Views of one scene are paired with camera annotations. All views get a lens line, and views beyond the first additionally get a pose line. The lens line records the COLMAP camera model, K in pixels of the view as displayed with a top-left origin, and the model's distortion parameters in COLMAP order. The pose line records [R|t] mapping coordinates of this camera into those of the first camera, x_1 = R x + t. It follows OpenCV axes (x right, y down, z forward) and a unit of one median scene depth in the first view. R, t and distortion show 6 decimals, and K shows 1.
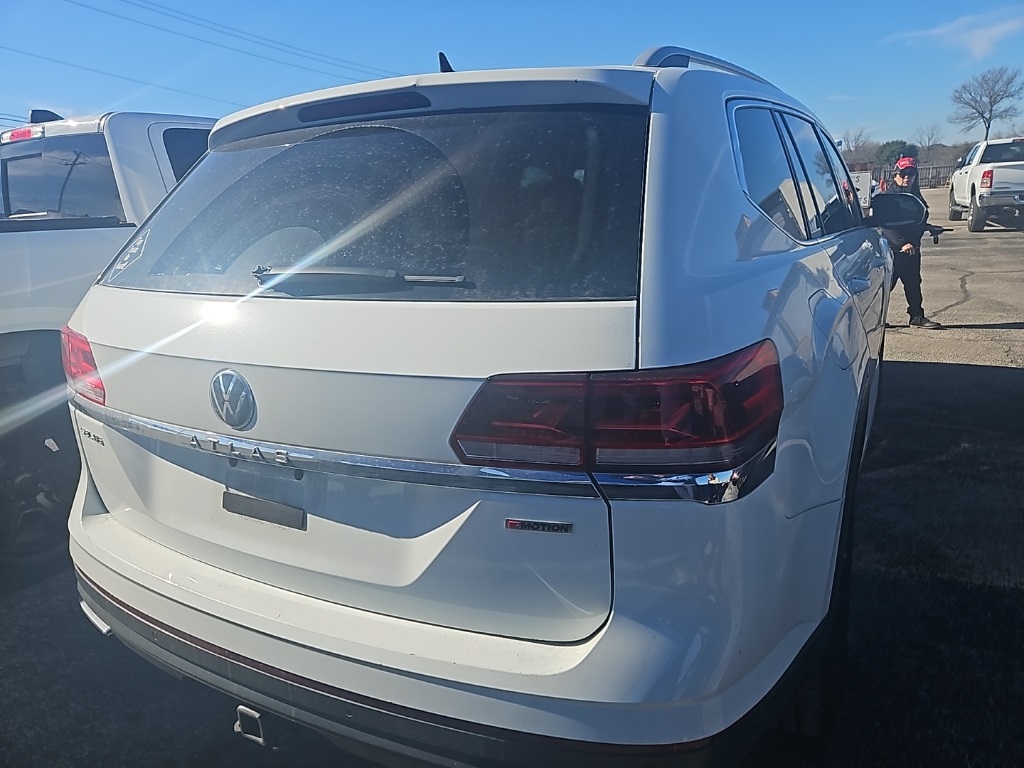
lens RADIAL K [[690.0, 0, 503.9], [0, 690.0, 379.0], [0, 0, 1]] dist [0.063706, -0.043765]
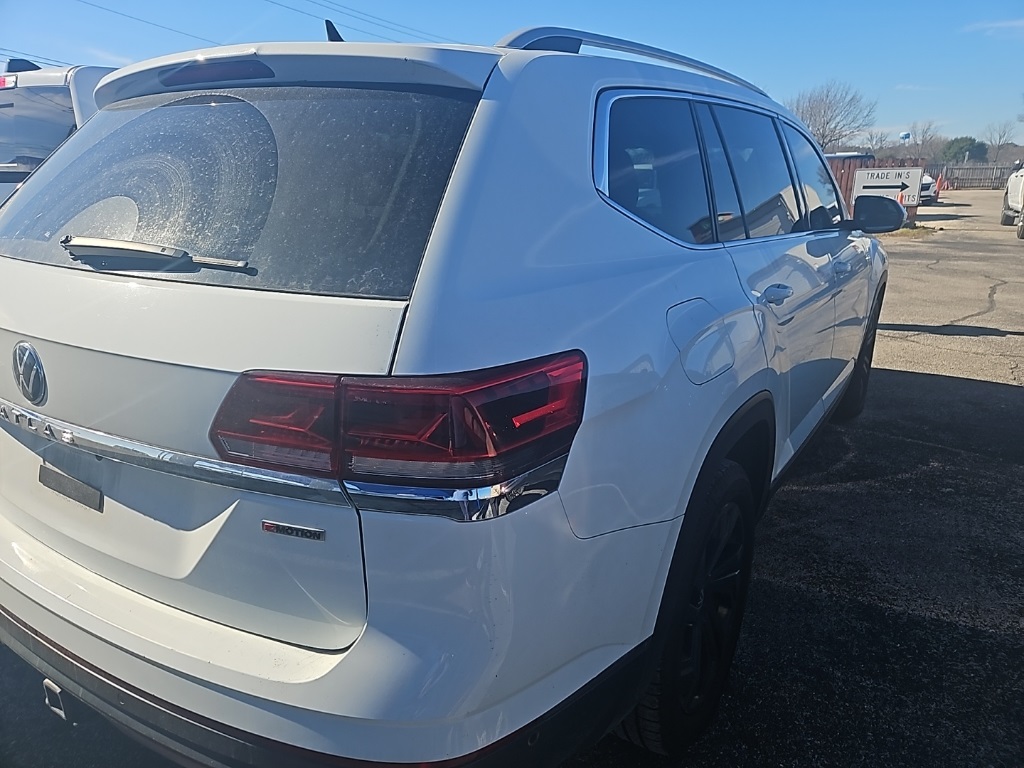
lens RADIAL K [[690.0, 0, 515.0], [0, 690.0, 383.5], [0, 0, 1]] dist [0.063706, -0.043765]
pose [[0.996459, 0.071779, -0.043786, 0.295818], [-0.069958, 0.996673, 0.041810, -0.039705], [0.046641, -0.038599, 0.998166, 0.049833]]
